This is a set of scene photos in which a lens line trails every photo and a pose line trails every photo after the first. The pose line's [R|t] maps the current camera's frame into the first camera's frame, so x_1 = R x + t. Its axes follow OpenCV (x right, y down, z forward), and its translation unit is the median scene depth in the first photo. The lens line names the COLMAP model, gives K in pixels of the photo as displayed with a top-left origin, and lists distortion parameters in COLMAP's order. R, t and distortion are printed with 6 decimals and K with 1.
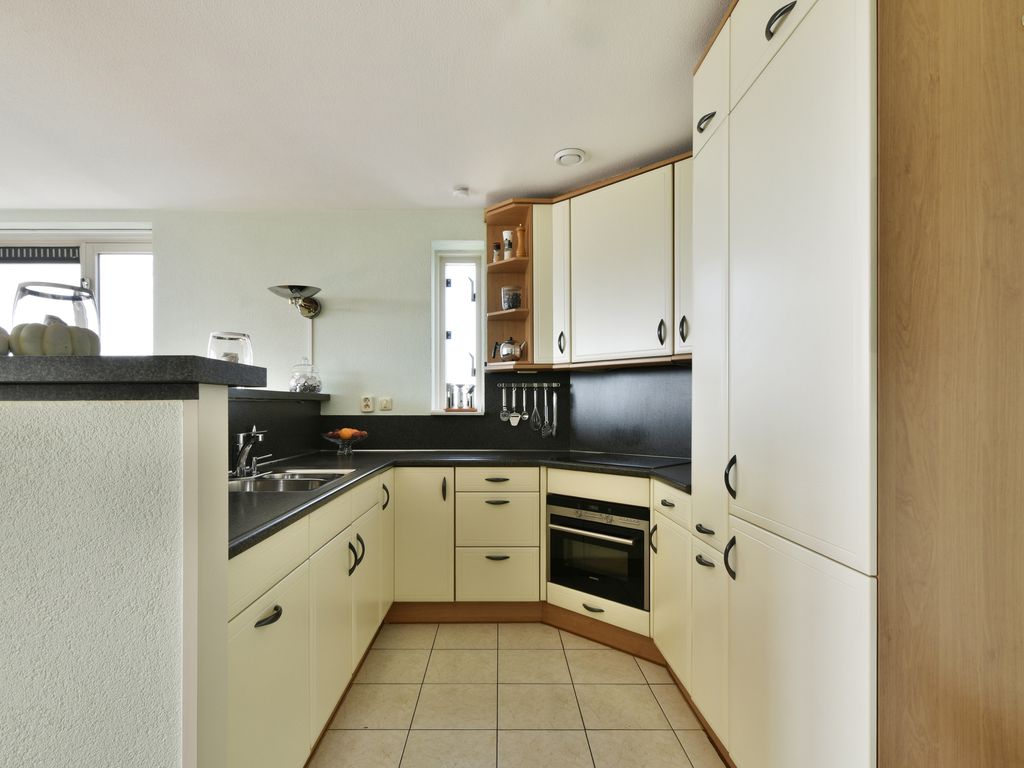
lens RADIAL K [[538.1, 0, 510.7], [0, 538.1, 415.0], [0, 0, 1]] dist [0.000753, -0.000136]
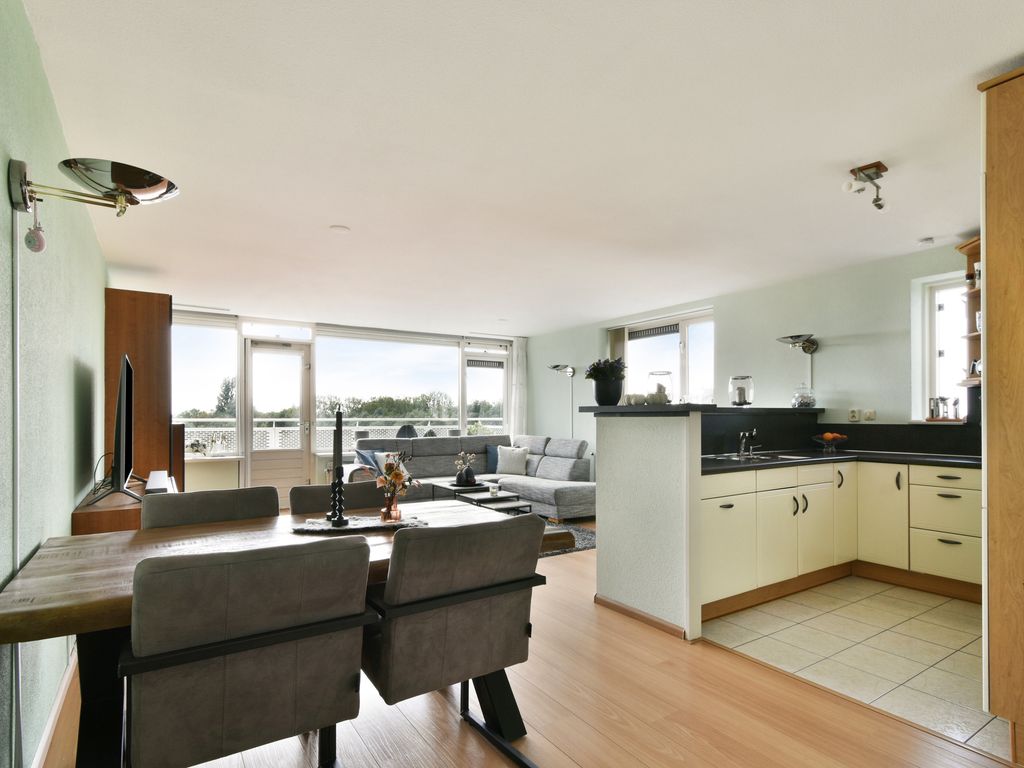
lens RADIAL K [[538.1, 0, 510.7], [0, 538.1, 415.0], [0, 0, 1]] dist [0.000753, -0.000136]
pose [[0.540163, -0.004639, -0.841548, 0.411813], [-0.009754, 0.999883, -0.011772, 0.002769], [0.841504, 0.014568, 0.540055, -0.435971]]
